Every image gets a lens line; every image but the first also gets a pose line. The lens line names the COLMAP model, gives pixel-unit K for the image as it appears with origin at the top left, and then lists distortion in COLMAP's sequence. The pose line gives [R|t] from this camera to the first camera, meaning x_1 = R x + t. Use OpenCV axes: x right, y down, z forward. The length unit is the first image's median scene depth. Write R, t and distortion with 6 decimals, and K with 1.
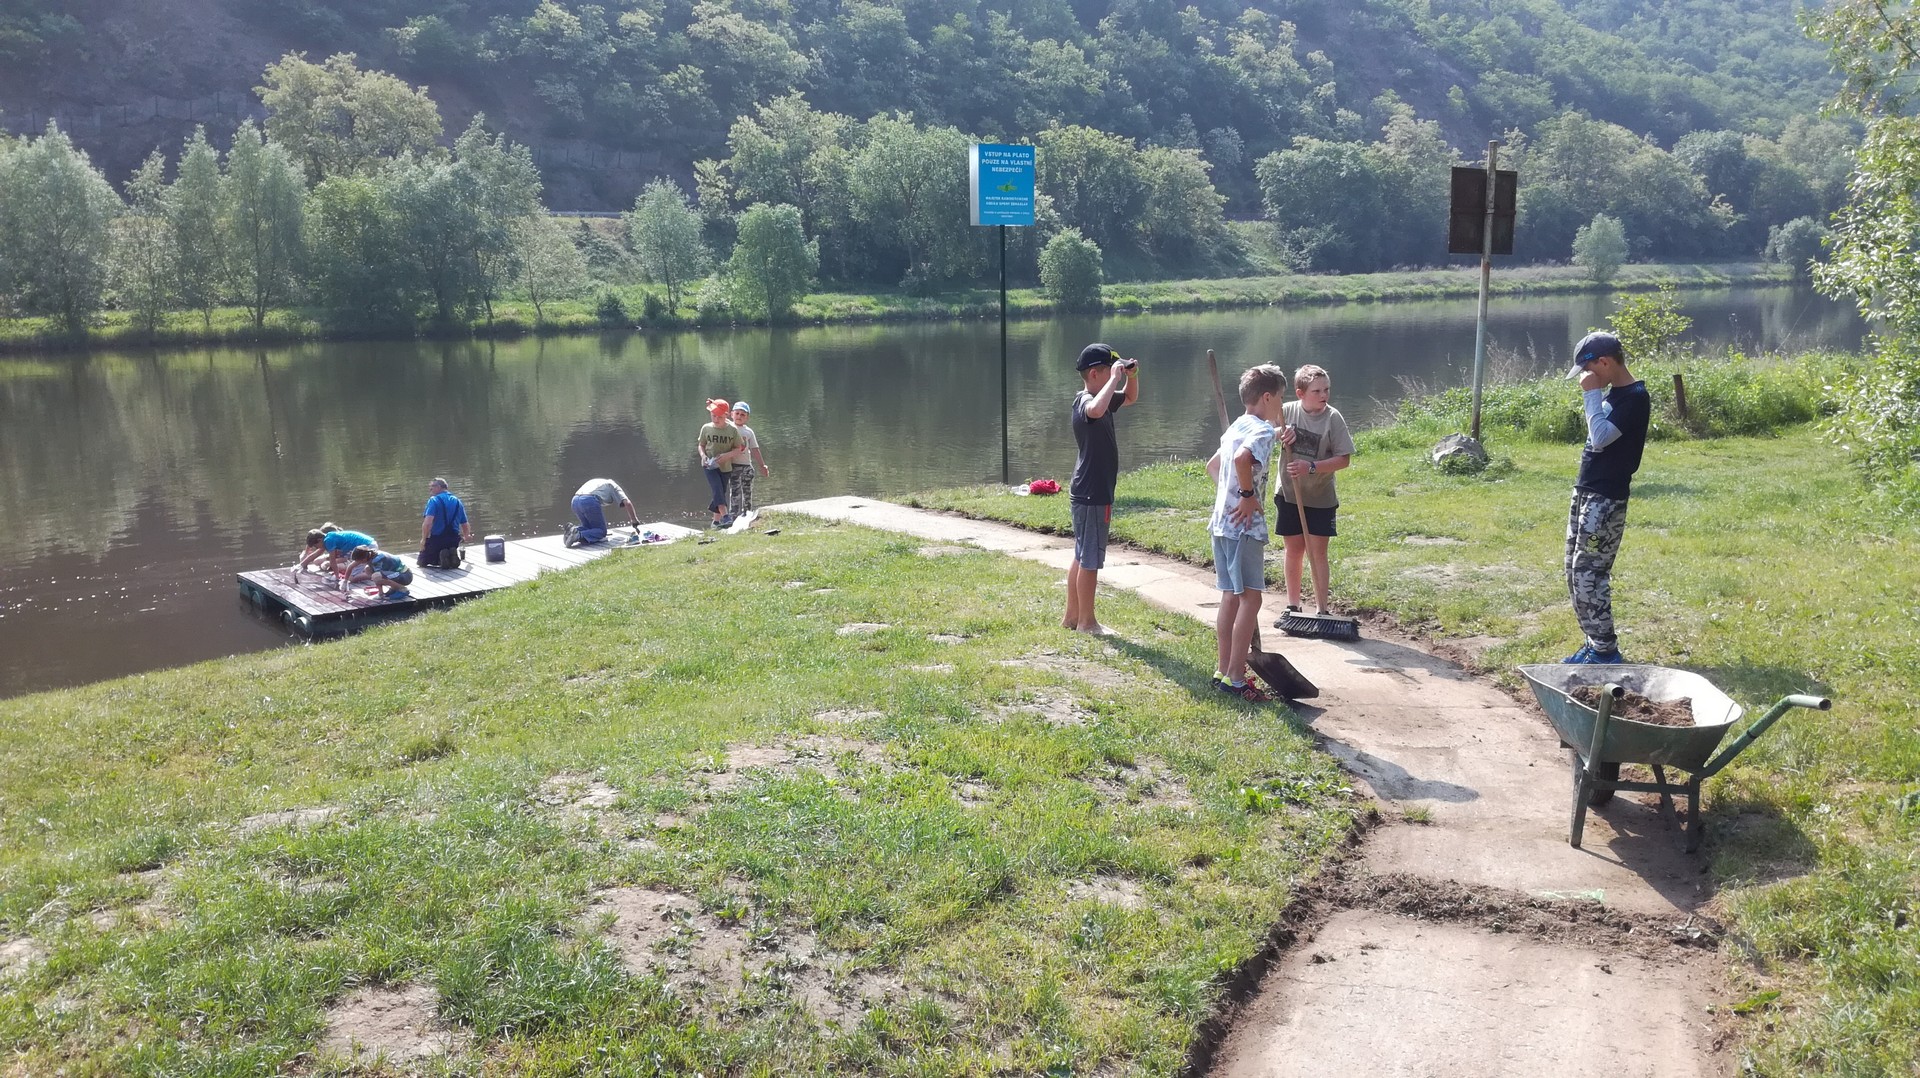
lens RADIAL K [[1565.5, 0, 937.6], [0, 1565.5, 534.0], [0, 0, 1]] dist [0.134053, -0.304307]
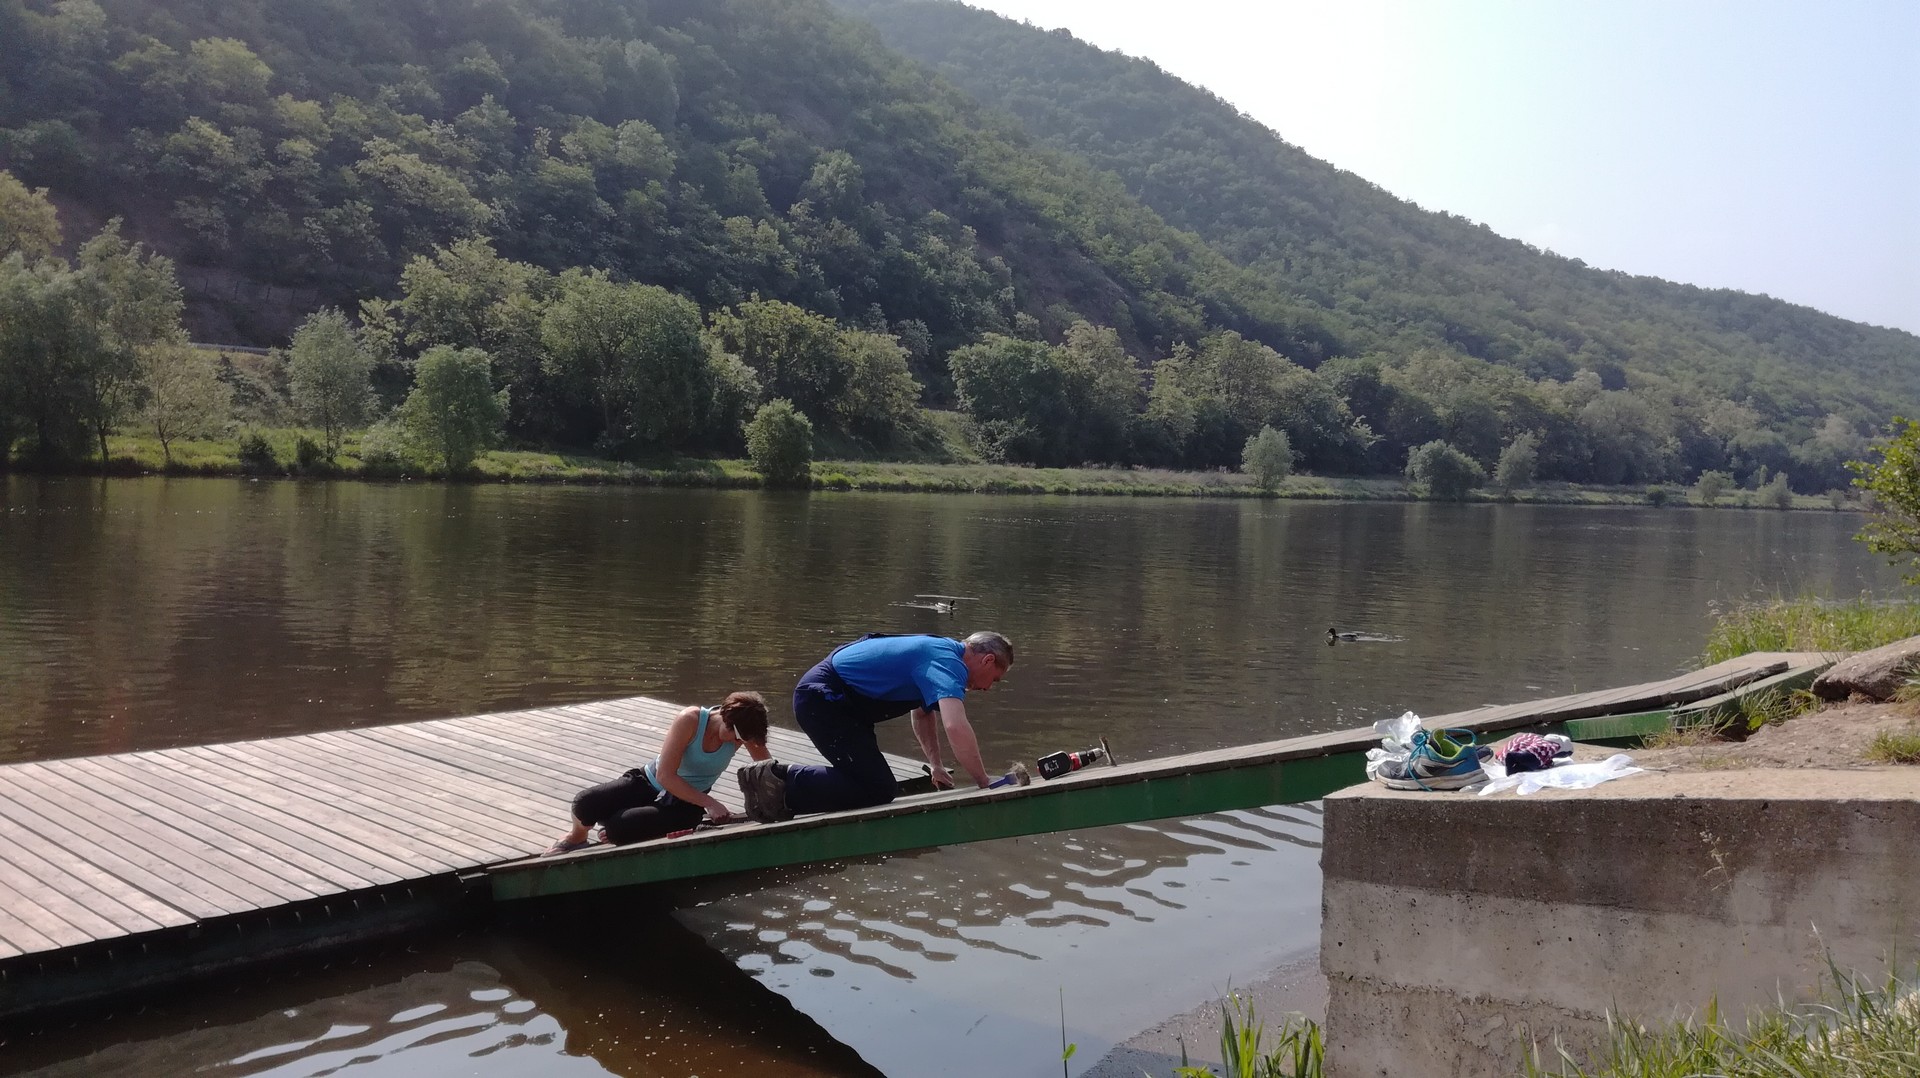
lens RADIAL K [[1565.5, 0, 937.6], [0, 1565.5, 534.0], [0, 0, 1]] dist [0.134053, -0.304307]
pose [[0.974001, 0.044781, 0.222075, -0.025463], [-0.017766, 0.992348, -0.122185, 0.000053], [-0.225847, 0.115063, 0.967344, 0.061921]]
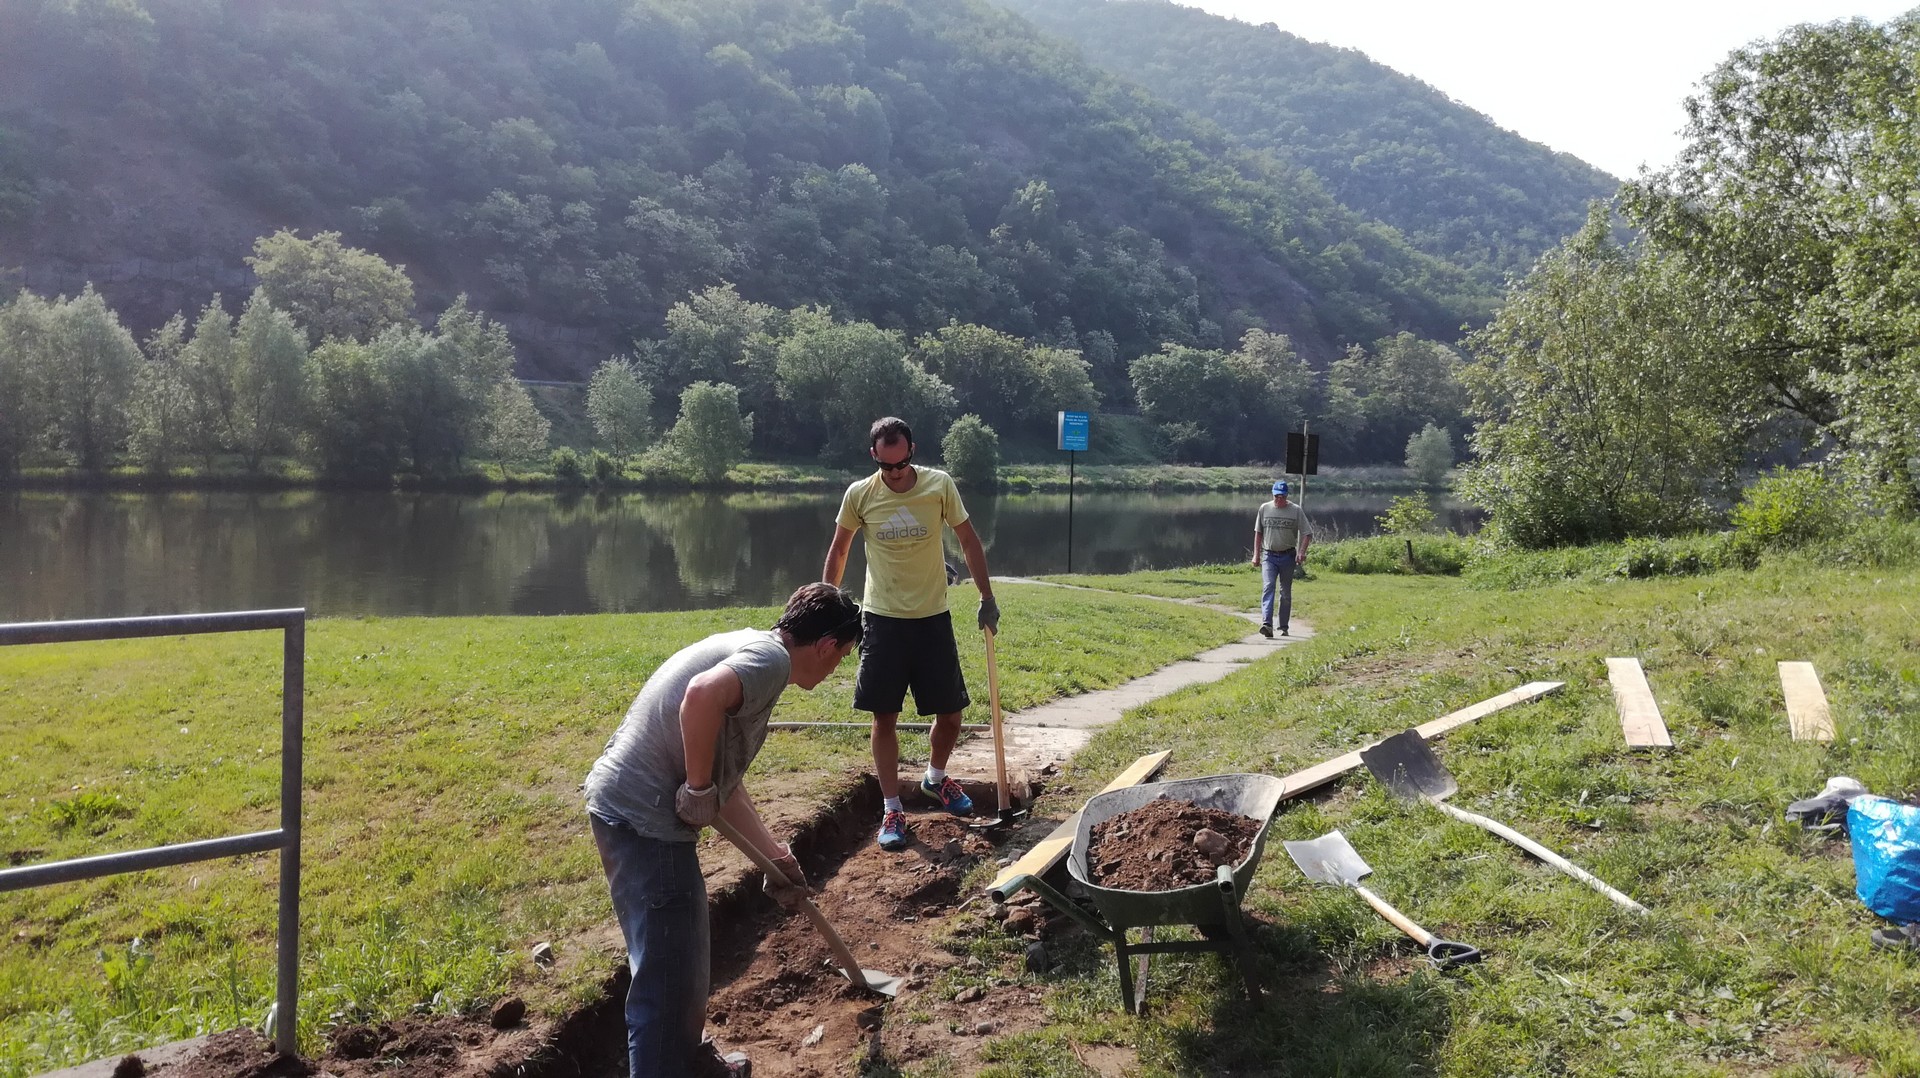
lens RADIAL K [[1565.5, 0, 937.6], [0, 1565.5, 534.0], [0, 0, 1]] dist [0.134053, -0.304307]
pose [[0.995598, 0.040229, 0.084659, -0.026412], [-0.030797, 0.993464, -0.109908, 0.012363], [-0.088527, 0.106817, 0.990330, -0.086281]]
